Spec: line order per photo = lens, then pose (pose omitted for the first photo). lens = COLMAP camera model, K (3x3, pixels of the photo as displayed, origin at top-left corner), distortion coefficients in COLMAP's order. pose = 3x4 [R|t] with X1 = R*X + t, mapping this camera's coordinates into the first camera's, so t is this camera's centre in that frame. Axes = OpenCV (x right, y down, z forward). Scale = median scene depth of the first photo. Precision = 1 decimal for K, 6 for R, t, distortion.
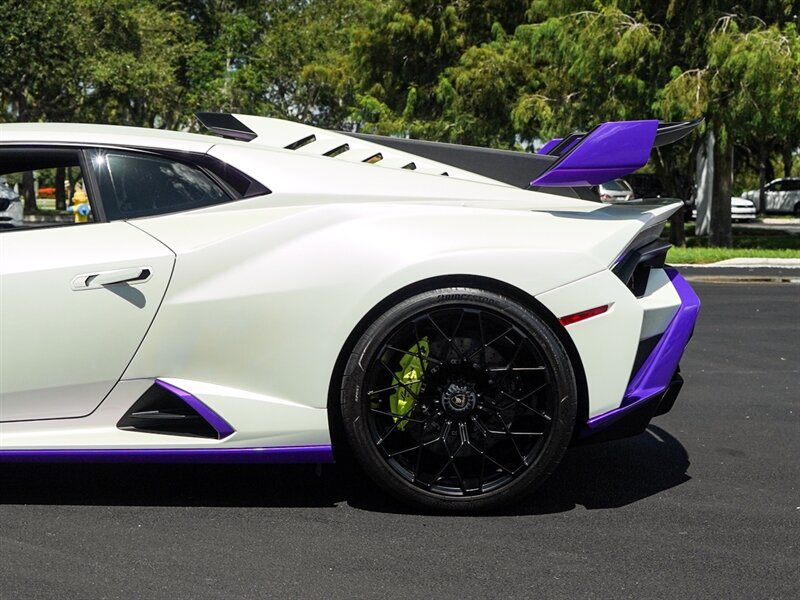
lens RADIAL K [[1558.8, 0, 355.7], [0, 1558.8, 289.4], [0, 0, 1]] dist [-0.071111, 0.000000]
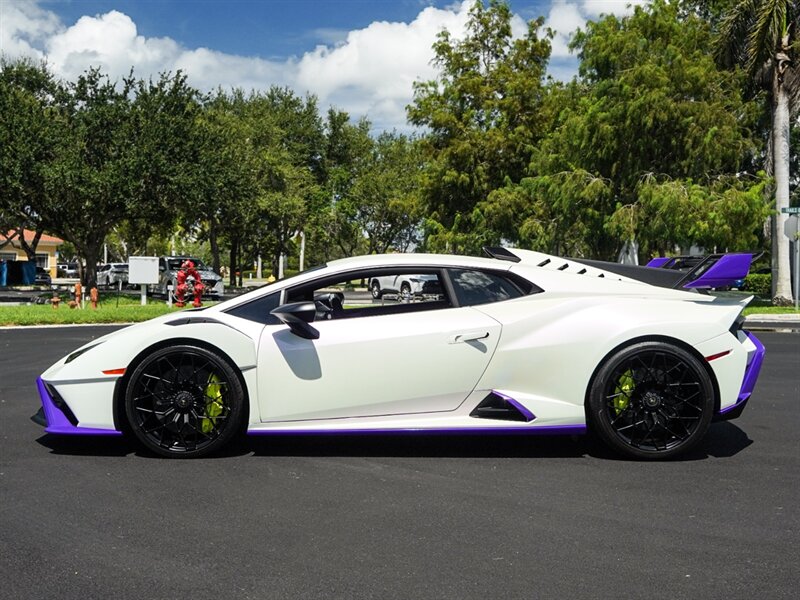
lens RADIAL K [[948.8, 0, 401.5], [0, 948.8, 301.5], [0, 0, 1]] dist [-0.038570, 0.000000]
pose [[0.999623, -0.002083, 0.027367, -0.237819], [0.002912, 0.999537, -0.030303, -0.013990], [-0.027291, 0.030371, 0.999166, -0.134171]]
